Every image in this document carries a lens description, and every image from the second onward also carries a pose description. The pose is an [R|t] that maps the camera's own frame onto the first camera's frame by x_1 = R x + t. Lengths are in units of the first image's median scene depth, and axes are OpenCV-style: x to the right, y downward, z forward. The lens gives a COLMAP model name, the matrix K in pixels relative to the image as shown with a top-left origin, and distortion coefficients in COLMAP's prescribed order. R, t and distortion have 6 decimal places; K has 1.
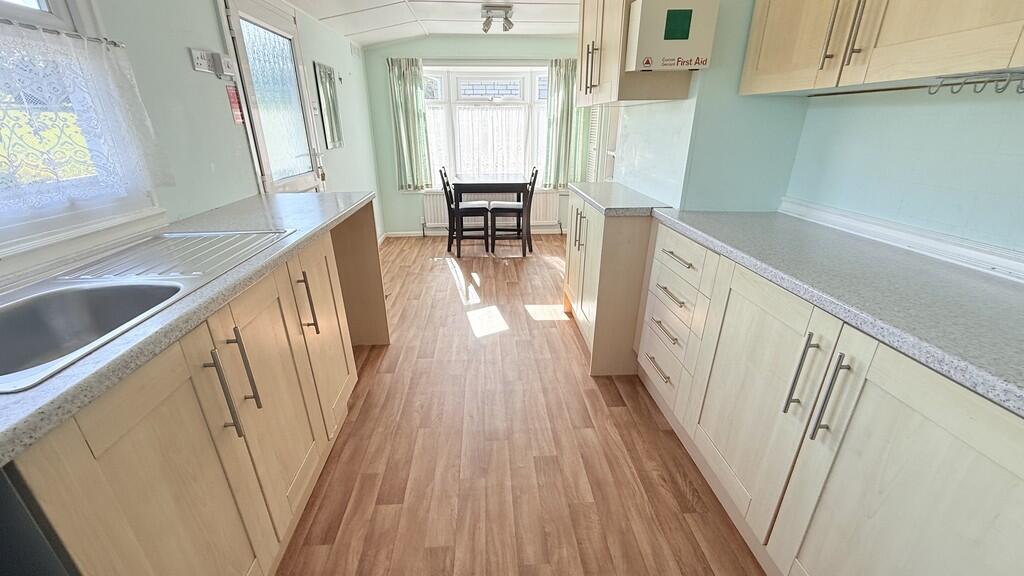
lens RADIAL K [[407.8, 0, 509.9], [0, 407.8, 287.4], [0, 0, 1]] dist [-0.000126, 0.000119]
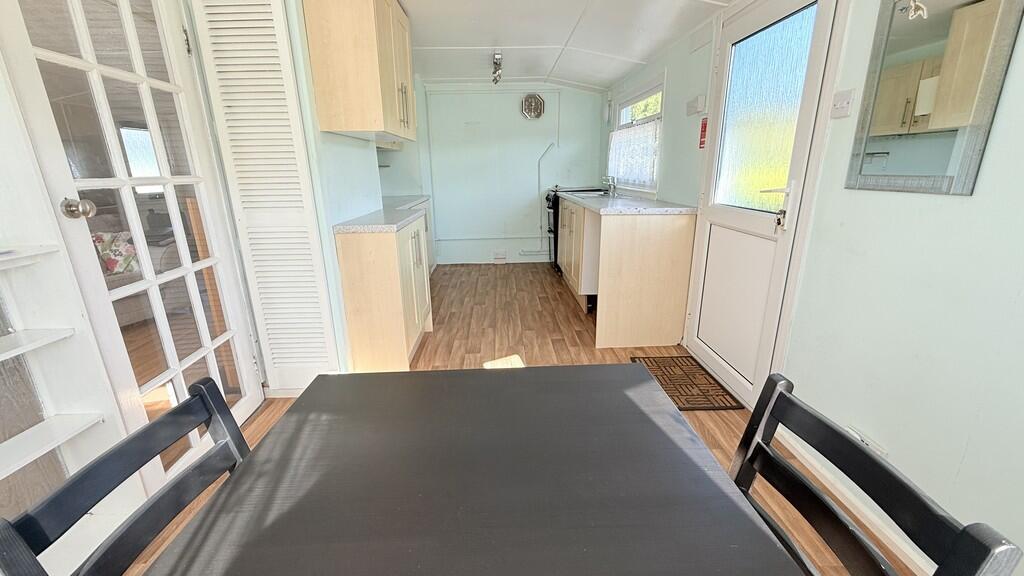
lens RADIAL K [[407.8, 0, 509.9], [0, 407.8, 287.4], [0, 0, 1]] dist [-0.000126, 0.000119]
pose [[-0.999145, 0.007014, 0.040743, -0.183331], [0.030772, 0.784296, 0.619624, -1.121567], [-0.027609, 0.620348, -0.783841, 2.947211]]
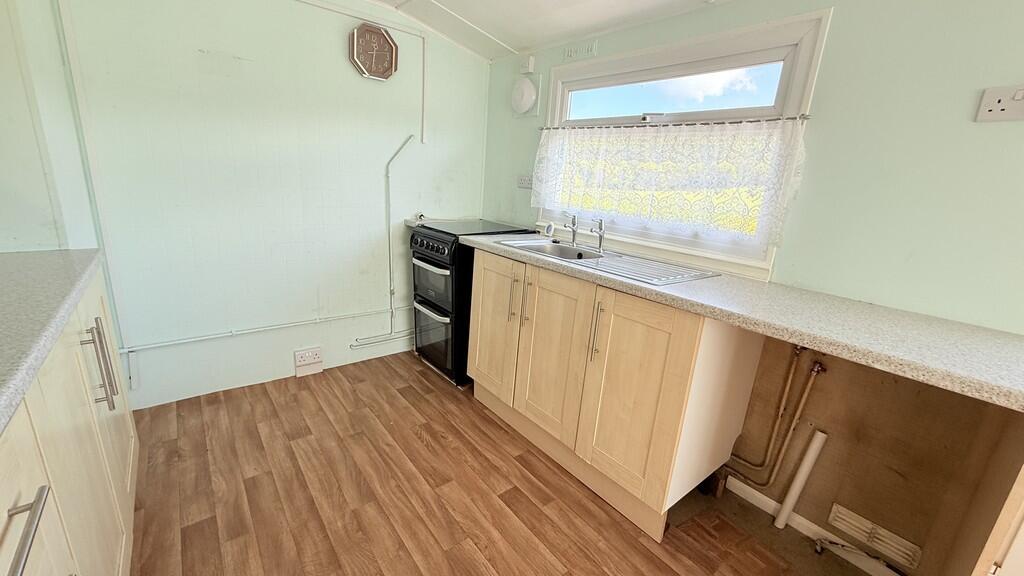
lens RADIAL K [[407.8, 0, 509.9], [0, 407.8, 287.4], [0, 0, 1]] dist [-0.000126, 0.000119]
pose [[-0.816631, 0.096400, -0.569052, 0.282514], [-0.278113, 0.798210, 0.534334, -0.518132], [0.505733, 0.594615, -0.625033, 1.337937]]
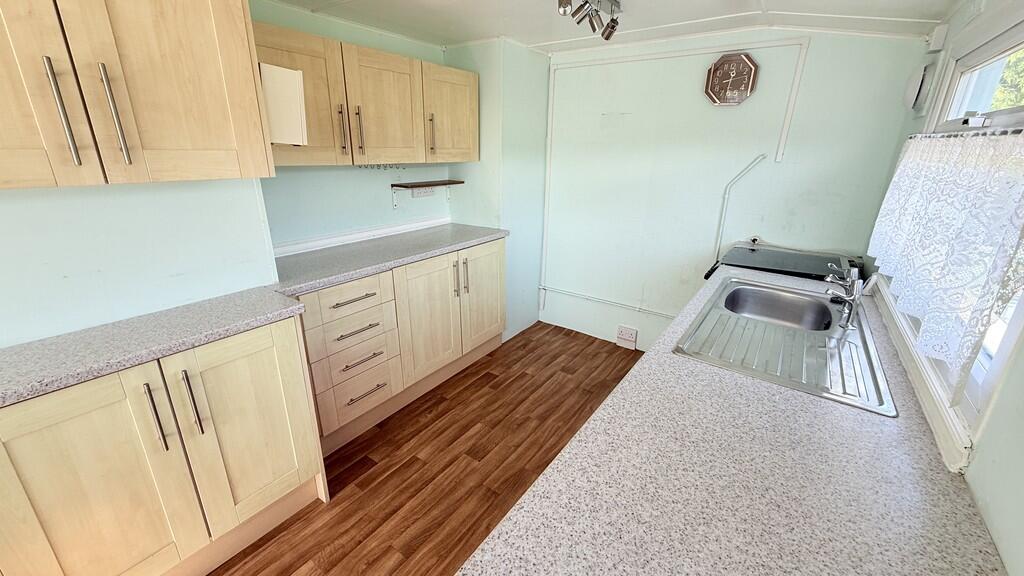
lens RADIAL K [[407.8, 0, 509.9], [0, 407.8, 287.4], [0, 0, 1]] dist [-0.000126, 0.000119]
pose [[-0.776264, -0.214854, 0.592665, -0.676993], [0.222225, 0.786519, 0.576198, -0.728058], [-0.589941, 0.578987, -0.562800, 1.470864]]
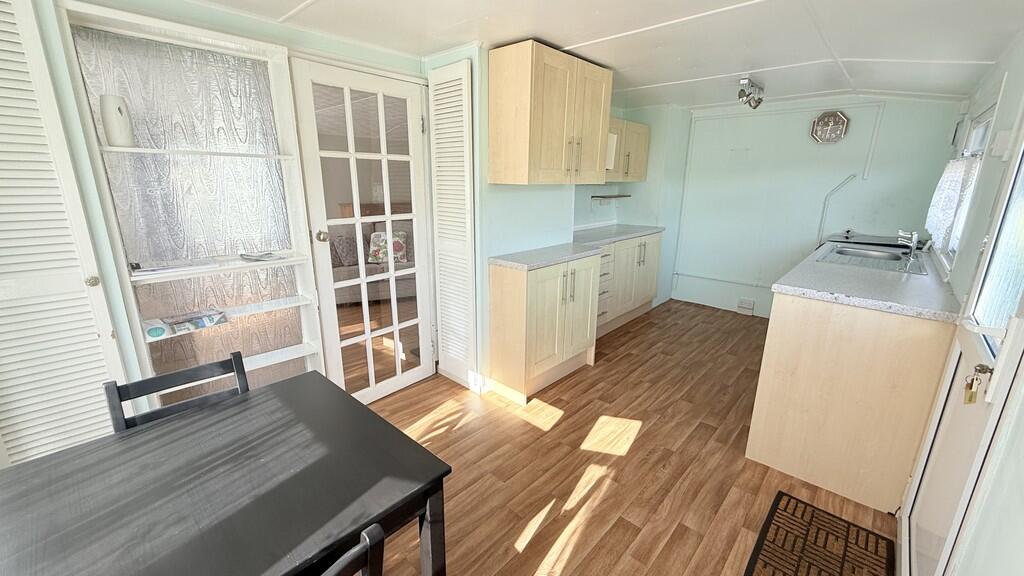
lens RADIAL K [[407.8, 0, 509.9], [0, 407.8, 287.4], [0, 0, 1]] dist [-0.000126, 0.000119]
pose [[-0.688686, -0.191816, 0.699226, -0.802154], [0.264600, 0.831372, 0.488679, -1.154588], [-0.675054, 0.521562, -0.521800, 2.652693]]
